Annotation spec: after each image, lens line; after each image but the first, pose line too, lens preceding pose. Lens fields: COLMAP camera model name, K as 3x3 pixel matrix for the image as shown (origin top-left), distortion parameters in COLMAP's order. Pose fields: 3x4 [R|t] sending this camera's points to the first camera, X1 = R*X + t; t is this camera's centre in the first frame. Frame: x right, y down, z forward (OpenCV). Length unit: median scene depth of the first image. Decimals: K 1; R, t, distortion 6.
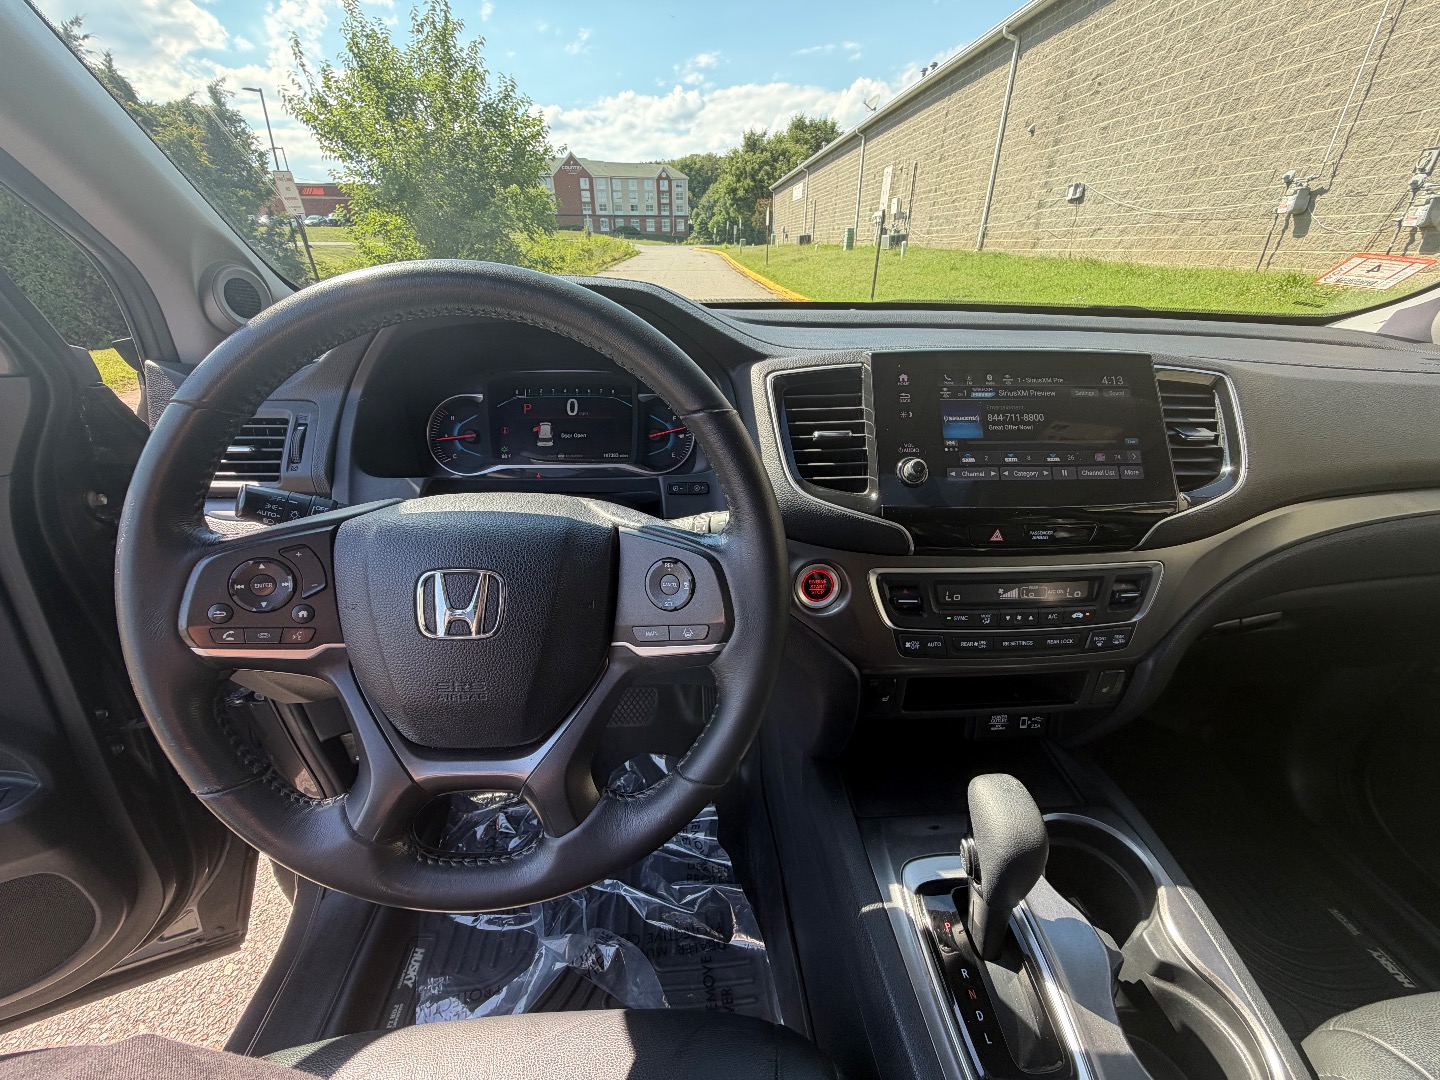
lens RADIAL K [[577.6, 0, 716.5], [0, 577.6, 541.0], [0, 0, 1]] dist [-0.002146, 0.000522]
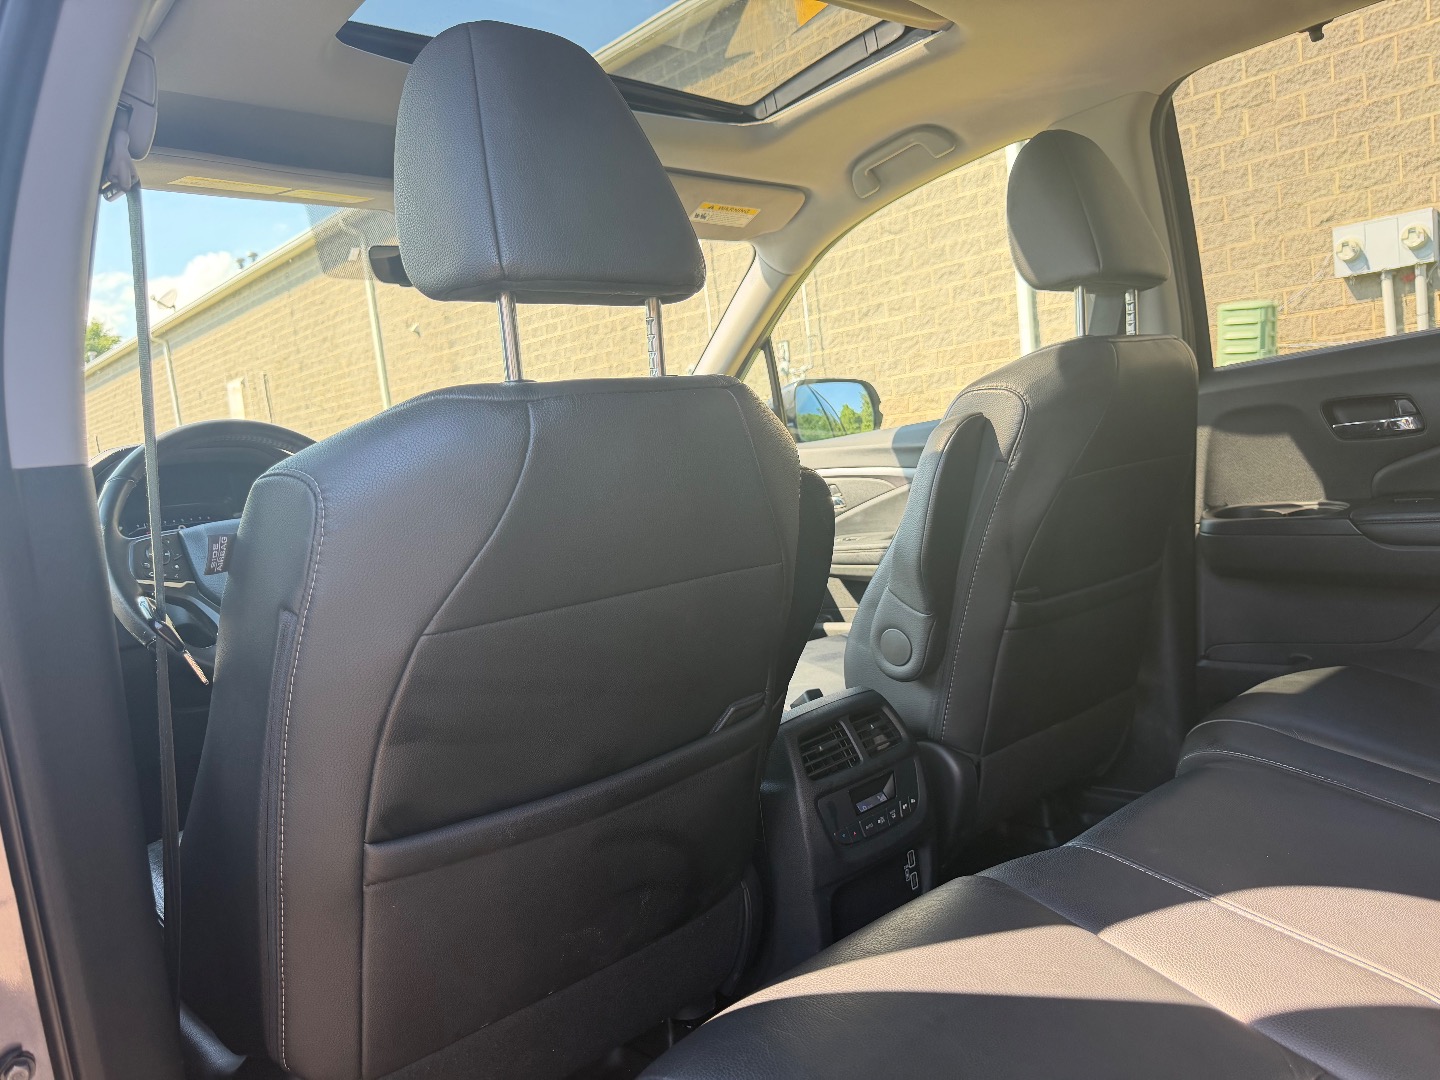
lens RADIAL K [[1031.4, 0, 713.1], [0, 1031.4, 542.7], [0, 0, 1]] dist [0.027370, -0.032106]
pose [[0.768298, -0.150708, 0.622098, -0.041010], [0.388677, 0.882039, -0.266340, 0.048271], [-0.508575, 0.446423, 0.736245, -0.076014]]
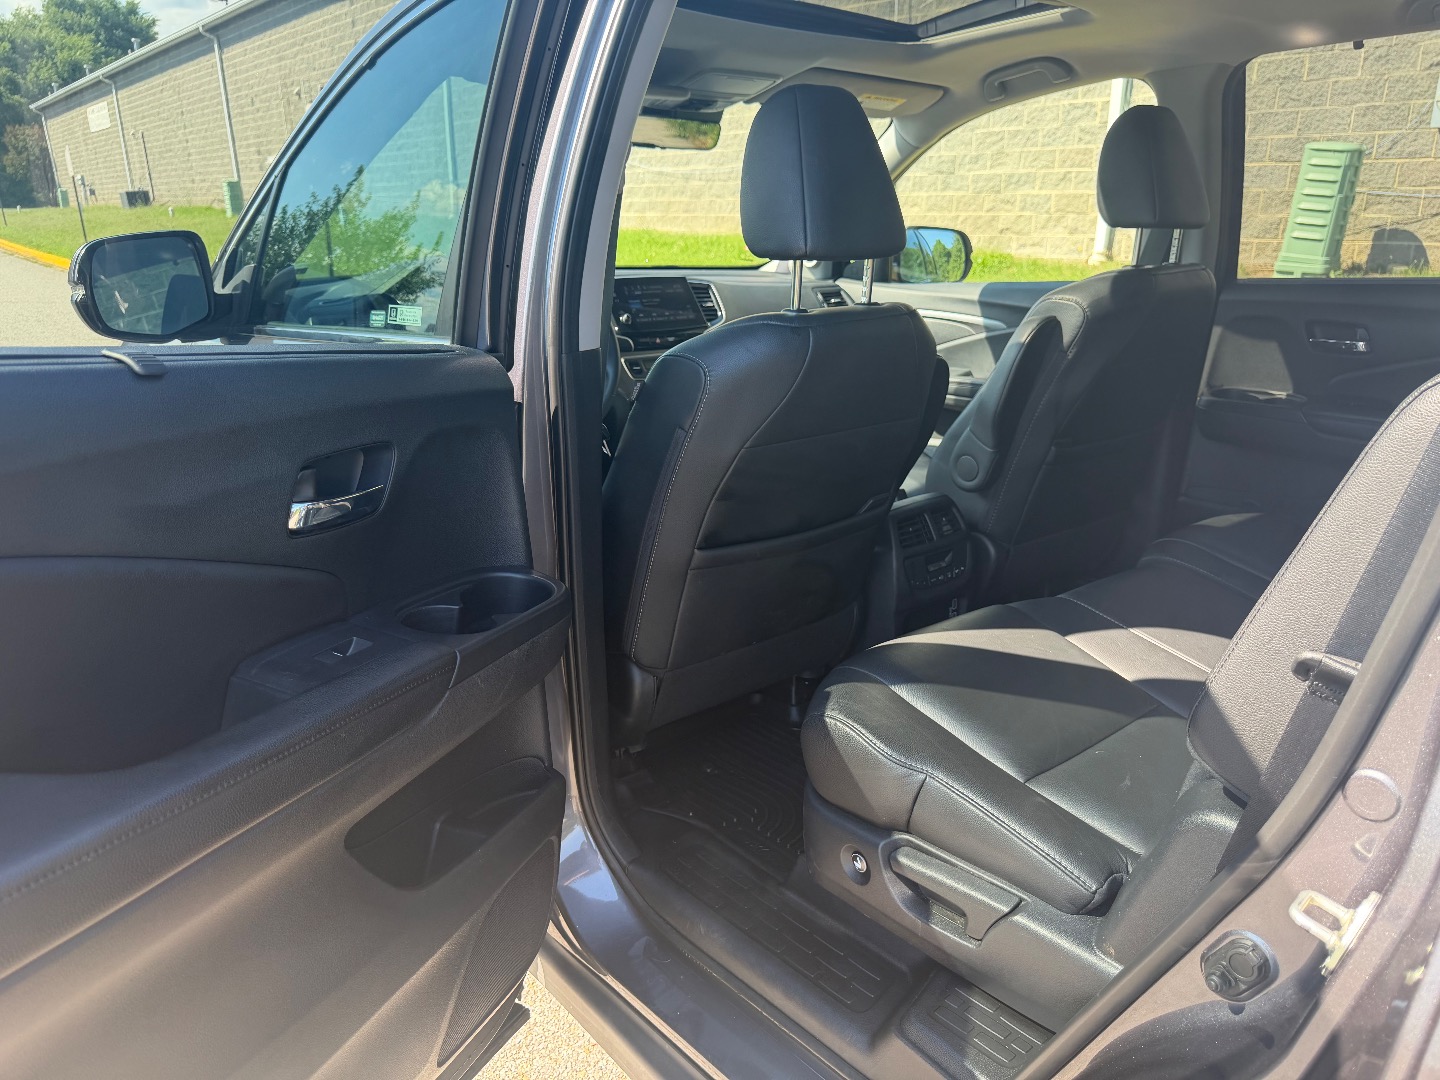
lens RADIAL K [[1031.4, 0, 723.4], [0, 1031.4, 549.1], [0, 0, 1]] dist [0.027370, -0.032106]
pose [[0.797894, -0.199071, 0.568978, -0.080878], [0.282923, 0.957145, -0.061871, 0.047835], [-0.532278, 0.210343, 0.820022, -0.106975]]
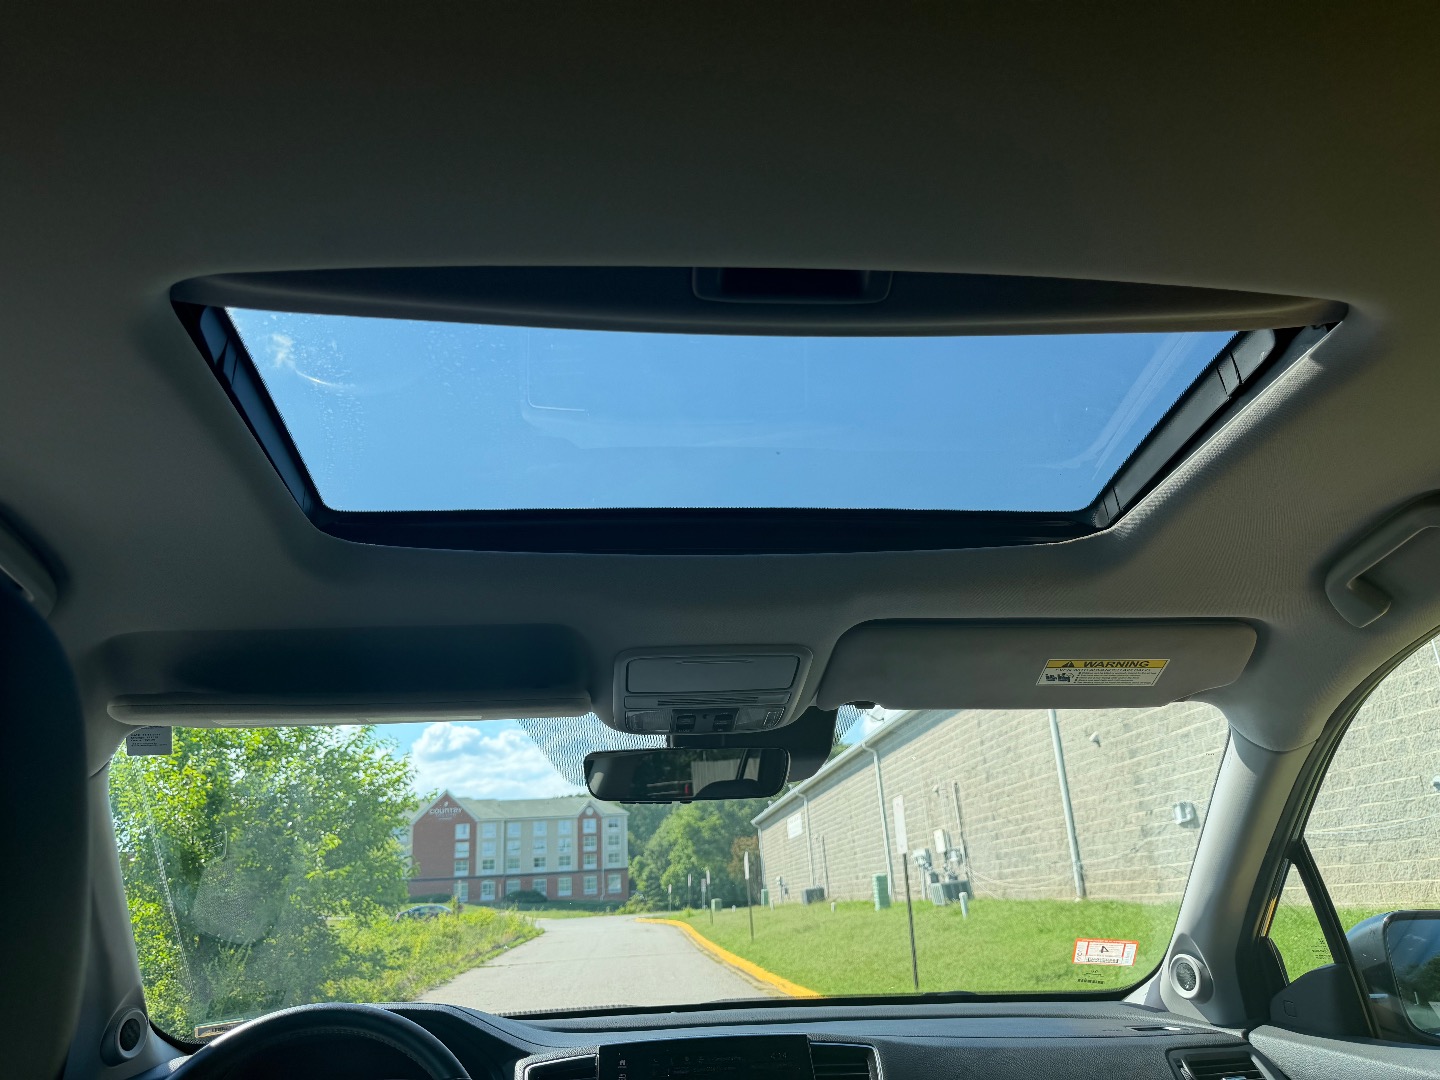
lens RADIAL K [[1031.4, 0, 720.3], [0, 1031.4, 545.2], [0, 0, 1]] dist [0.027370, -0.032106]
pose [[0.997822, -0.037008, 0.054614, 0.017394], [0.065091, 0.687042, -0.723697, 0.025490], [-0.010740, 0.725675, 0.687954, -0.060143]]
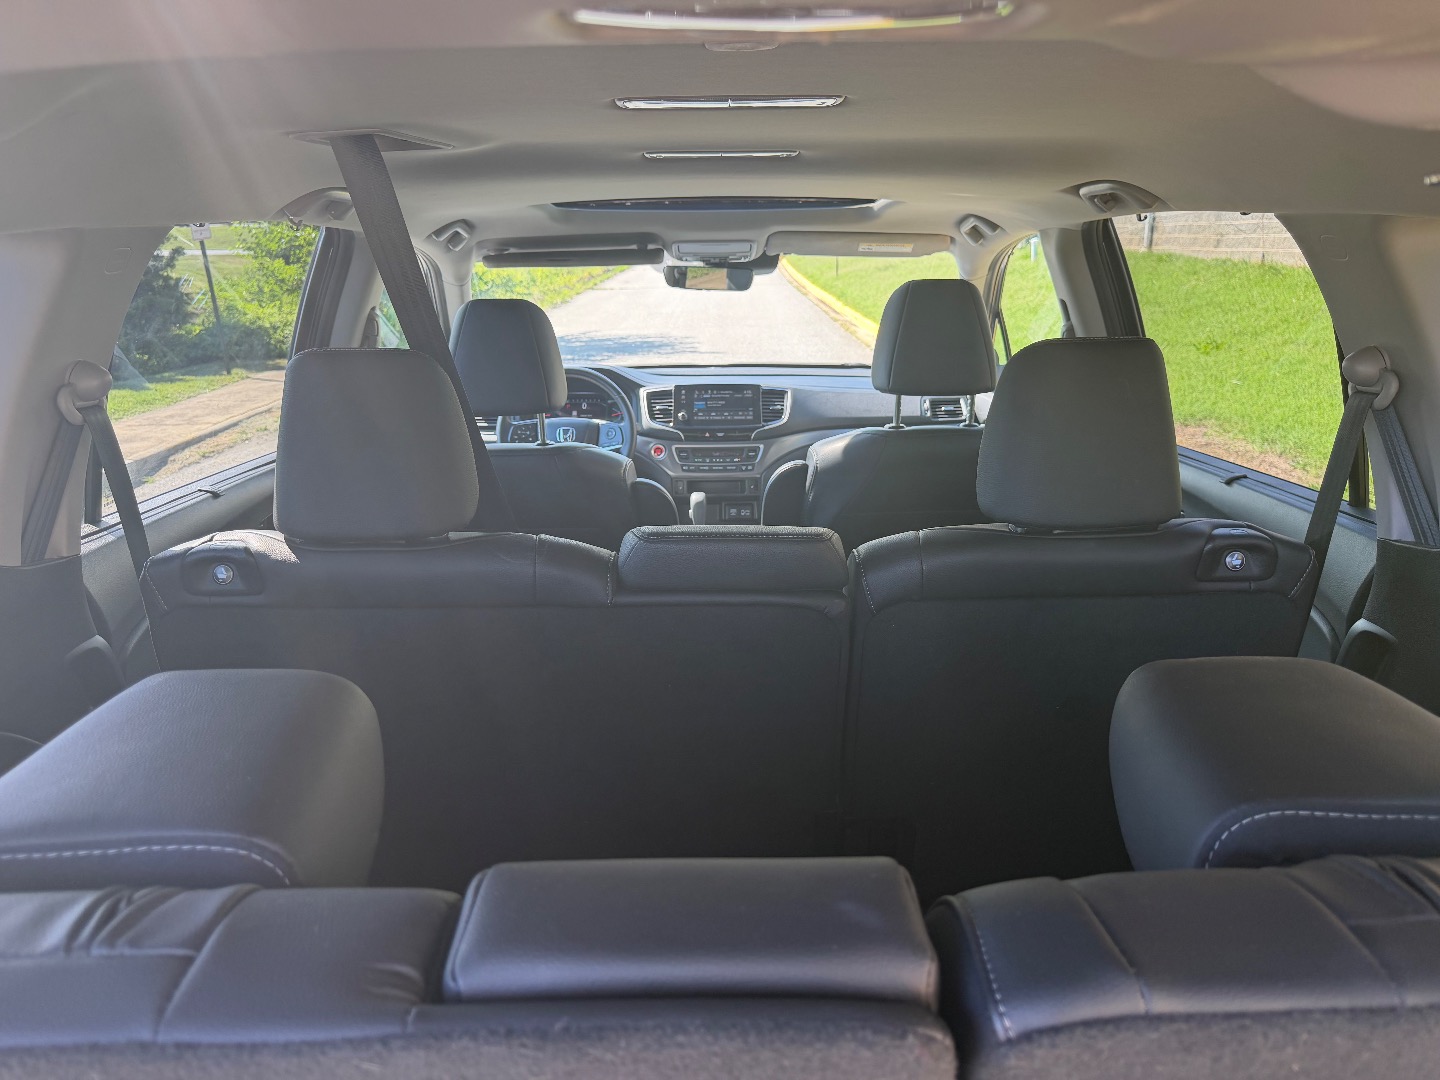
lens RADIAL K [[1031.4, 0, 708.7], [0, 1031.4, 551.1], [0, 0, 1]] dist [0.027370, -0.032106]
pose [[0.997627, -0.007289, -0.068464, 0.032792], [-0.004924, 0.984281, -0.176543, 0.063597], [0.068674, 0.176461, 0.981909, -0.177830]]
